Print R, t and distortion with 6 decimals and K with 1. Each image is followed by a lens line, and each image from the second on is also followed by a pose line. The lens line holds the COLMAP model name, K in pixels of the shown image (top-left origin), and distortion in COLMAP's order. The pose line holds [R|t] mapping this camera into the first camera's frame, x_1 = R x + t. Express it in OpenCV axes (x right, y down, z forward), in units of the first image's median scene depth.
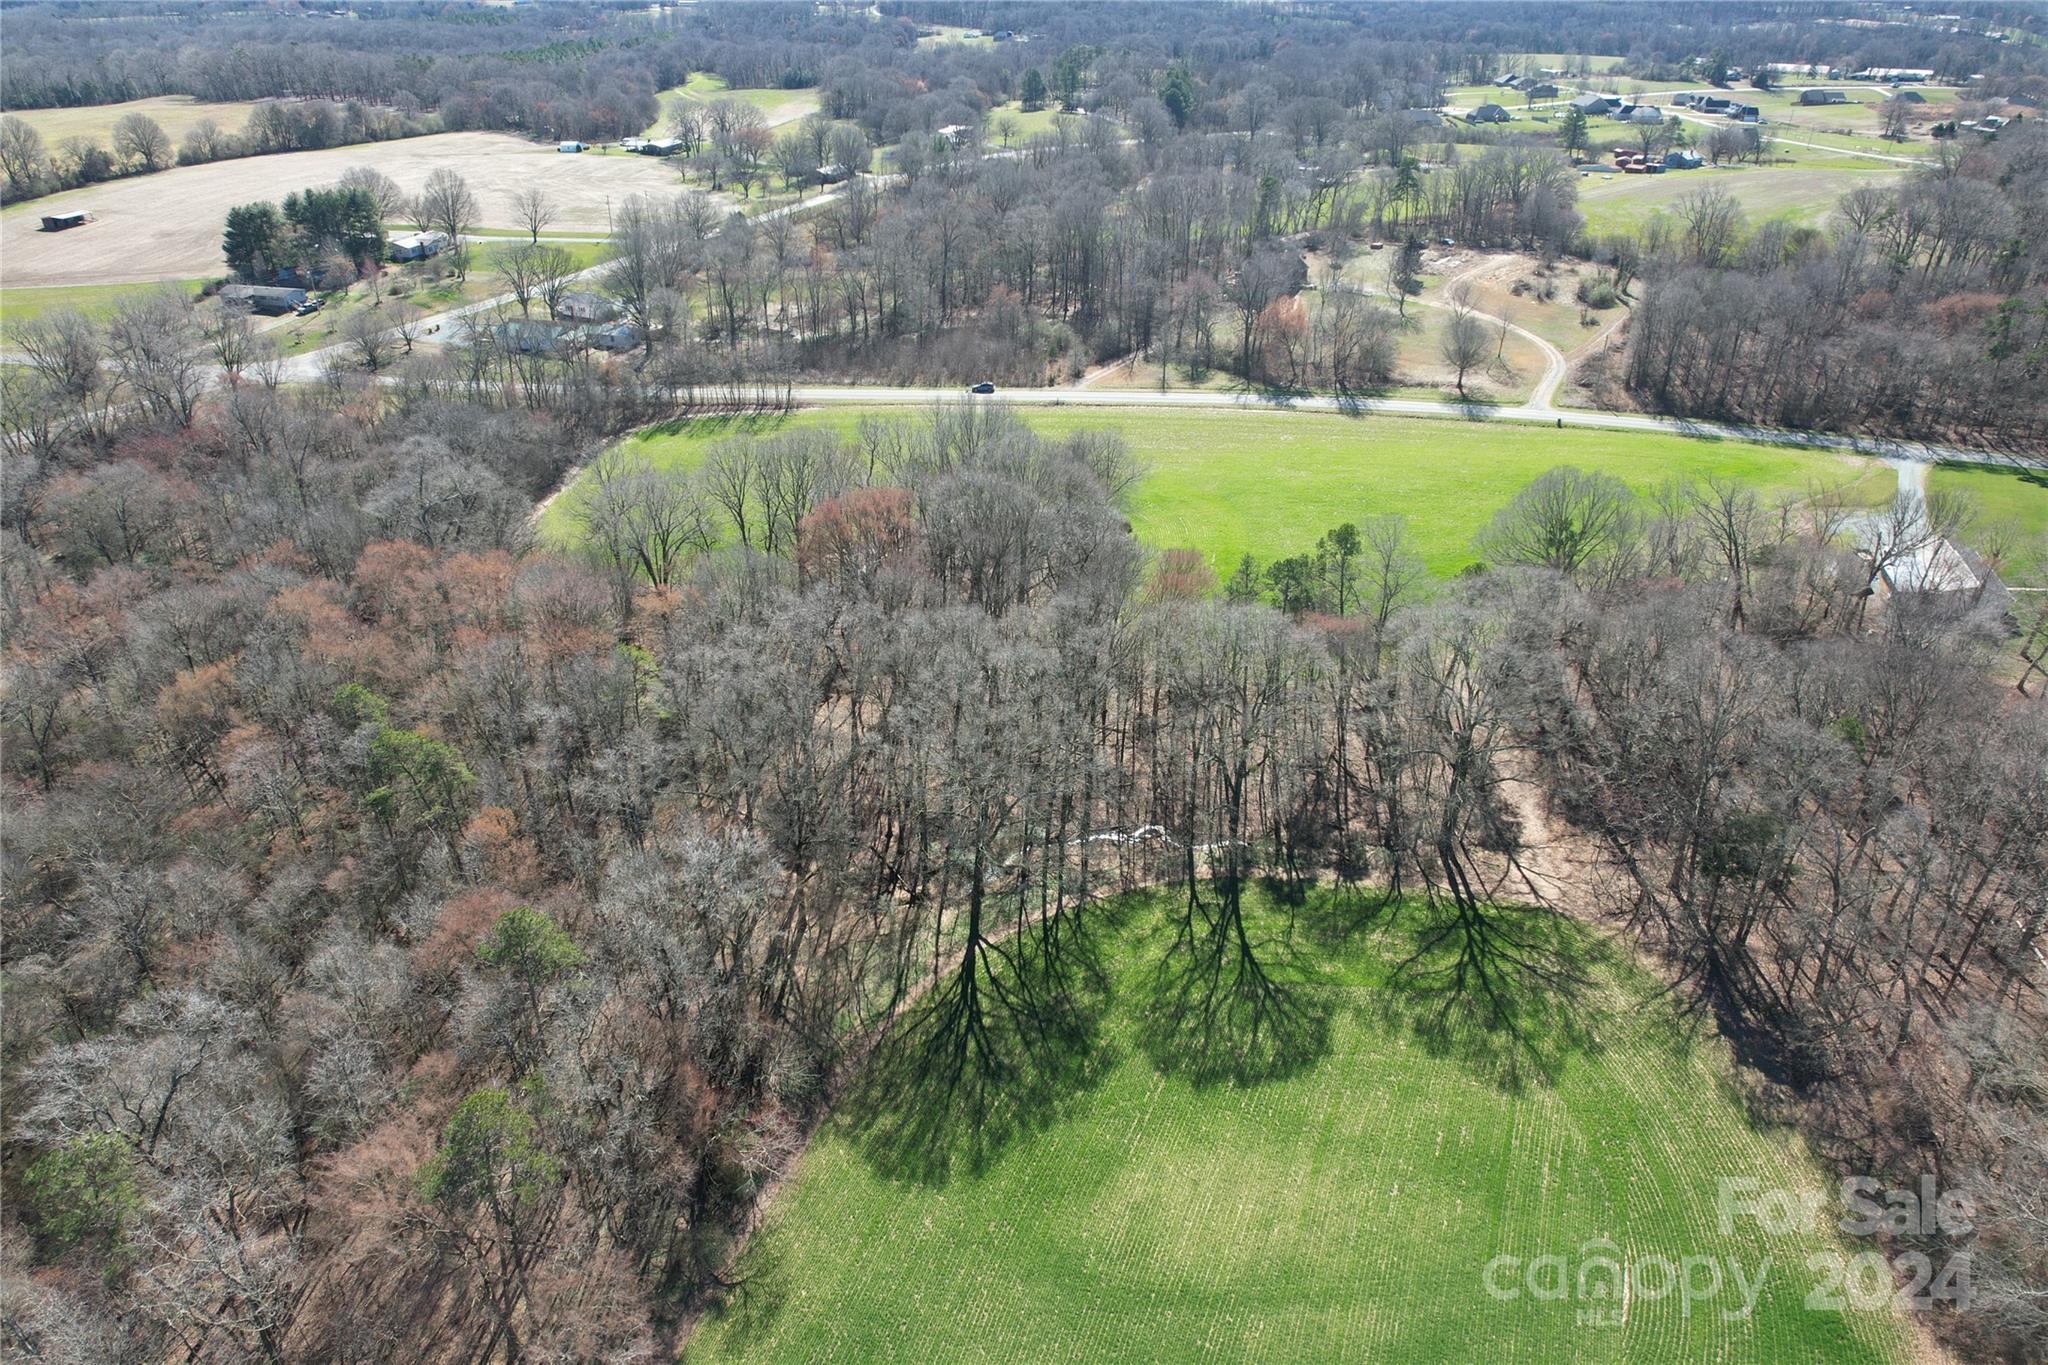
lens RADIAL K [[1313.2, 0, 1022.2], [0, 1313.2, 667.1], [0, 0, 1]] dist [-0.083254, 0.077693]
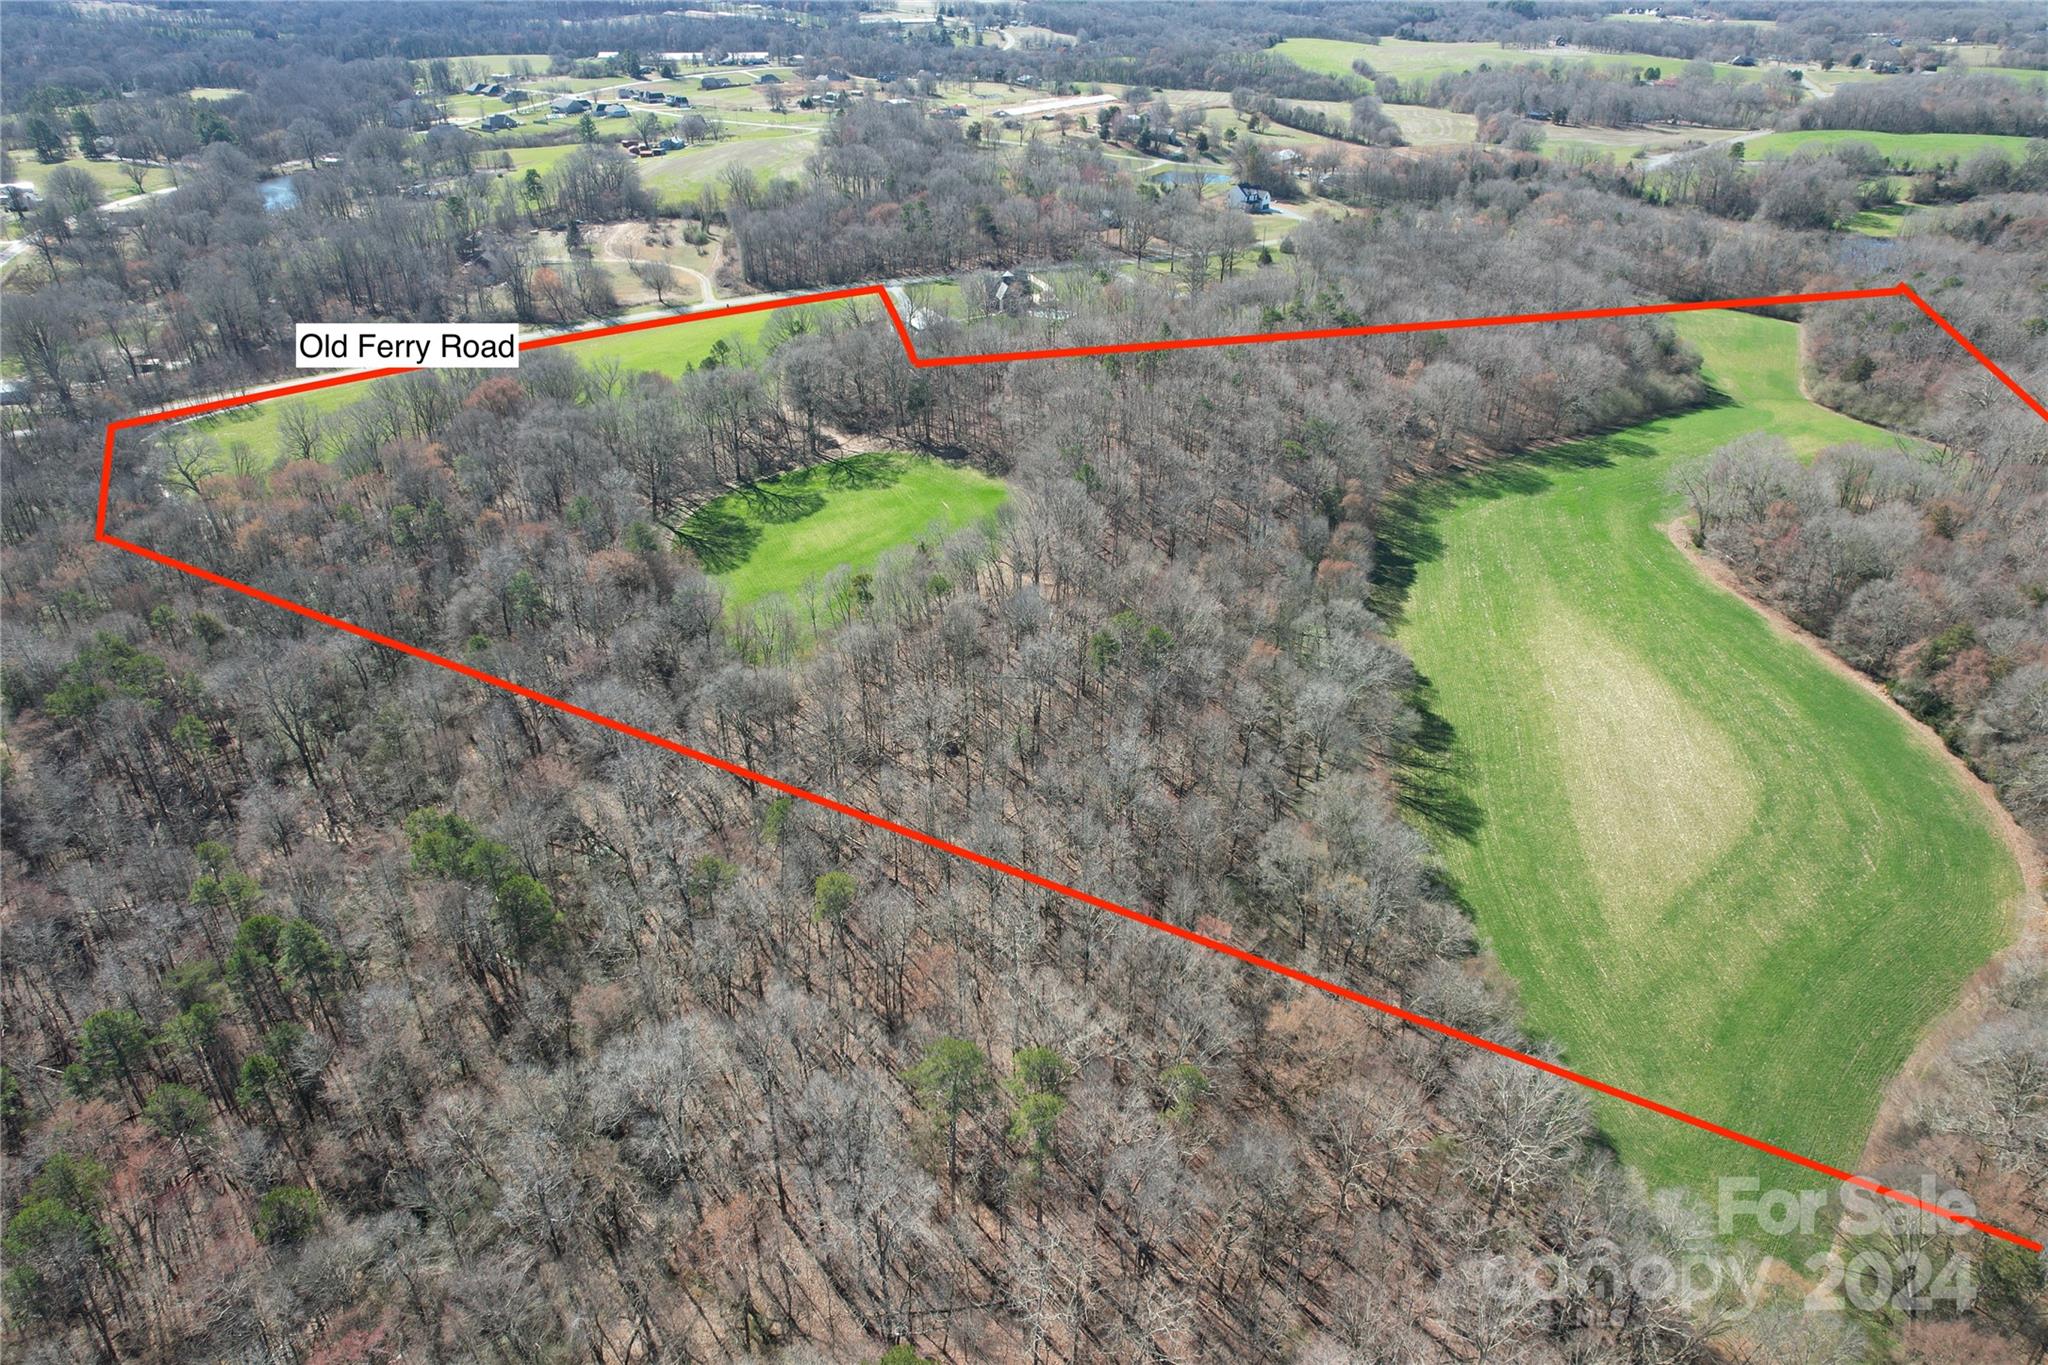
lens RADIAL K [[1322.5, 0, 1020.1], [0, 1322.5, 669.1], [0, 0, 1]] dist [-0.085614, 0.081030]
pose [[0.718823, -0.343423, 0.604445, -0.476991], [0.334433, 0.933070, 0.132418, 0.148212], [-0.609465, 0.106961, 0.785564, -0.521757]]
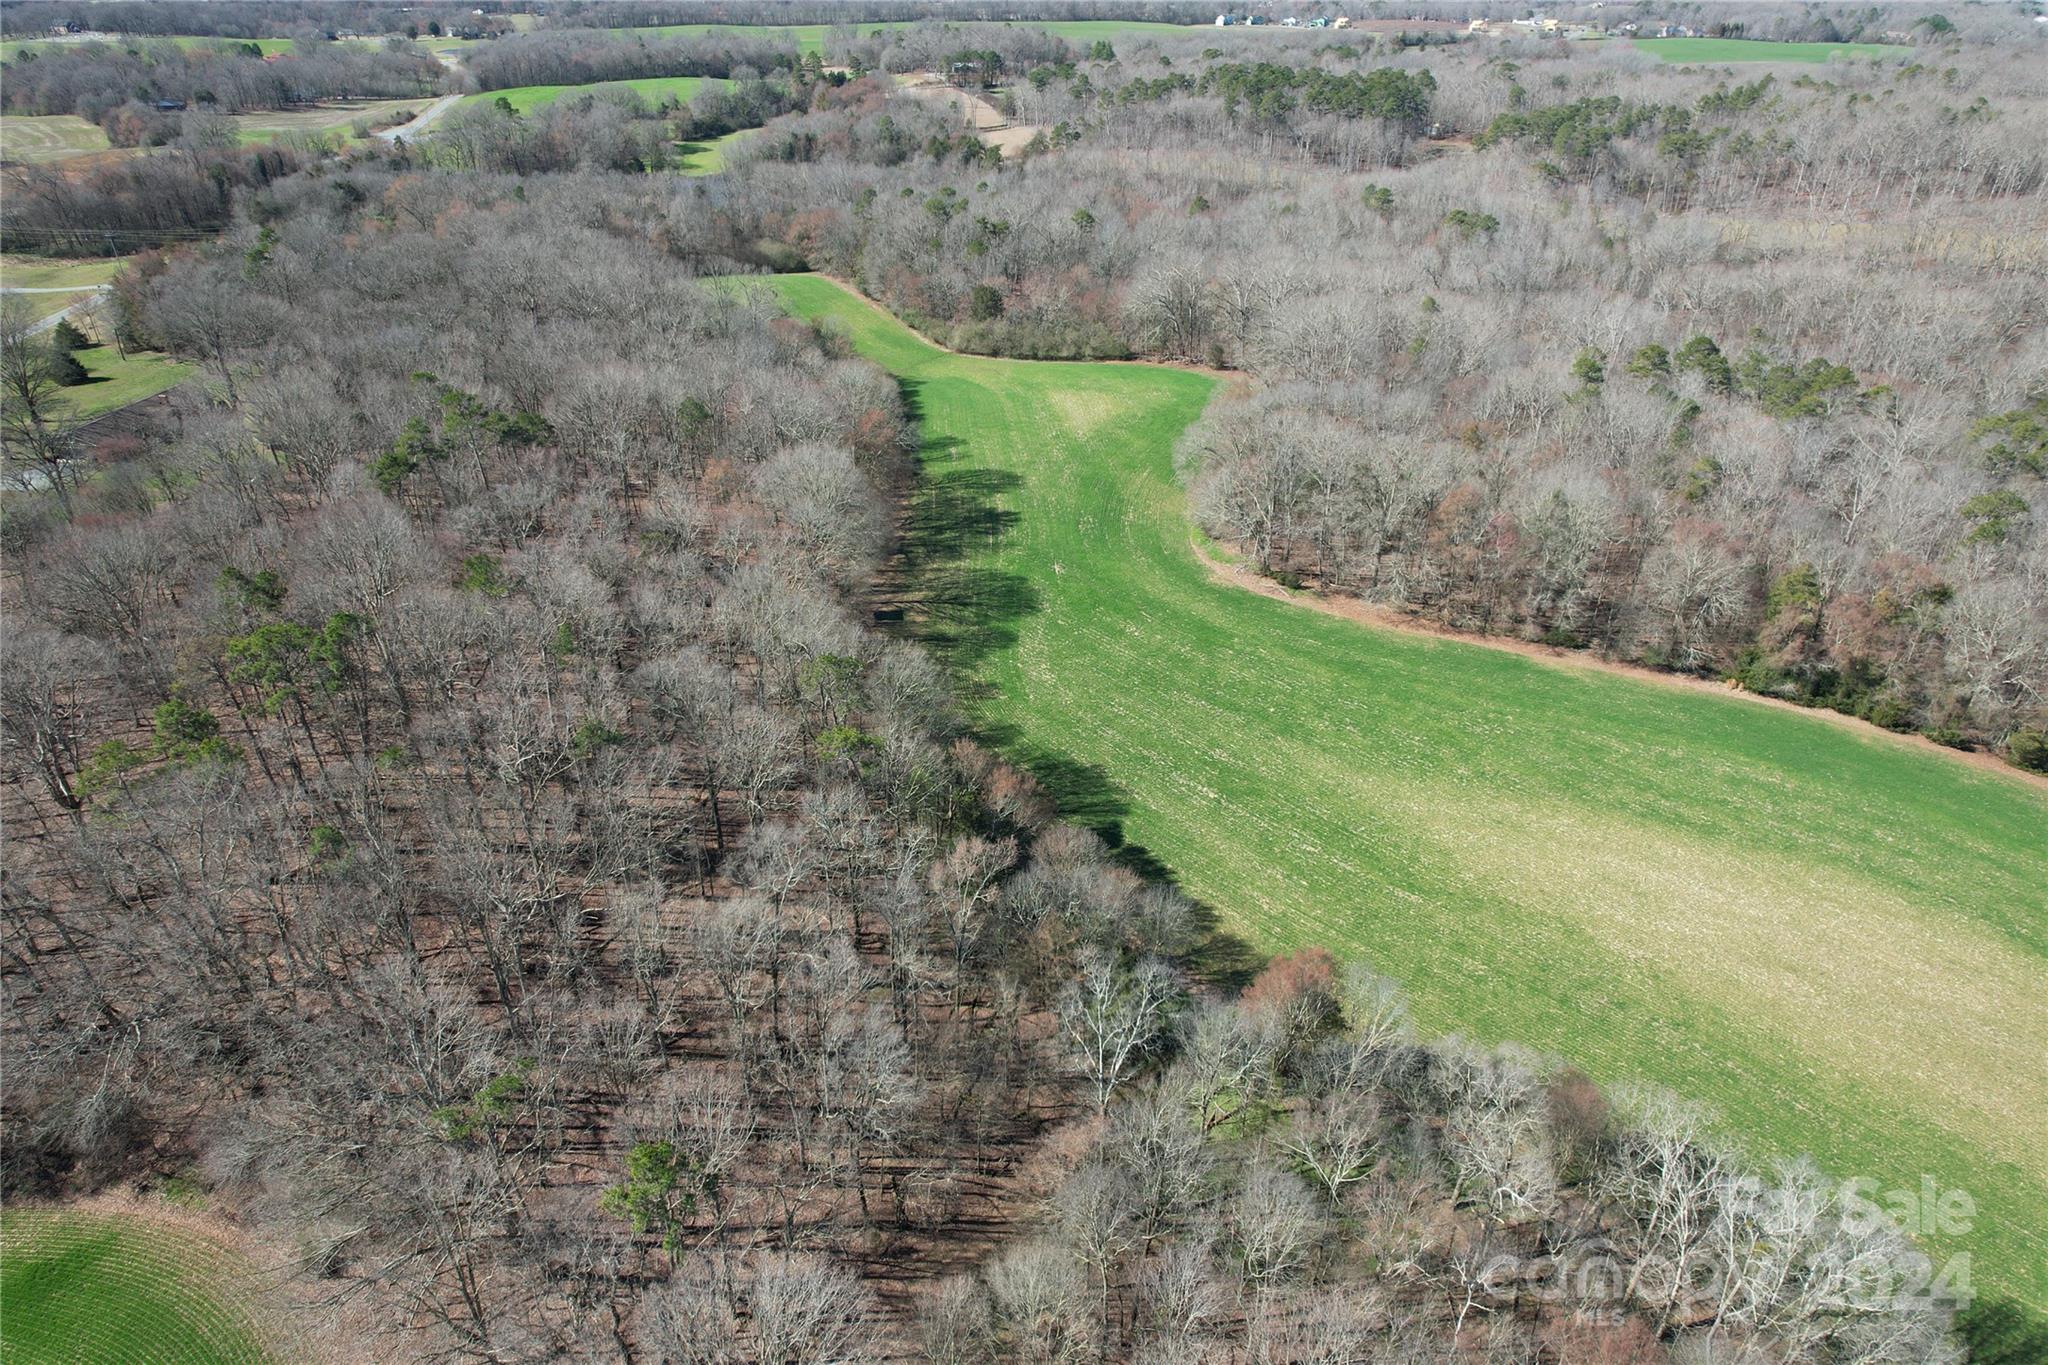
lens RADIAL K [[1313.2, 0, 1022.2], [0, 1313.2, 667.1], [0, 0, 1]] dist [-0.083254, 0.077693]
pose [[-0.198093, -0.482002, 0.853483, -0.054699], [0.468893, 0.718045, 0.514344, -0.002759], [-0.860754, 0.502080, 0.083768, -0.013204]]
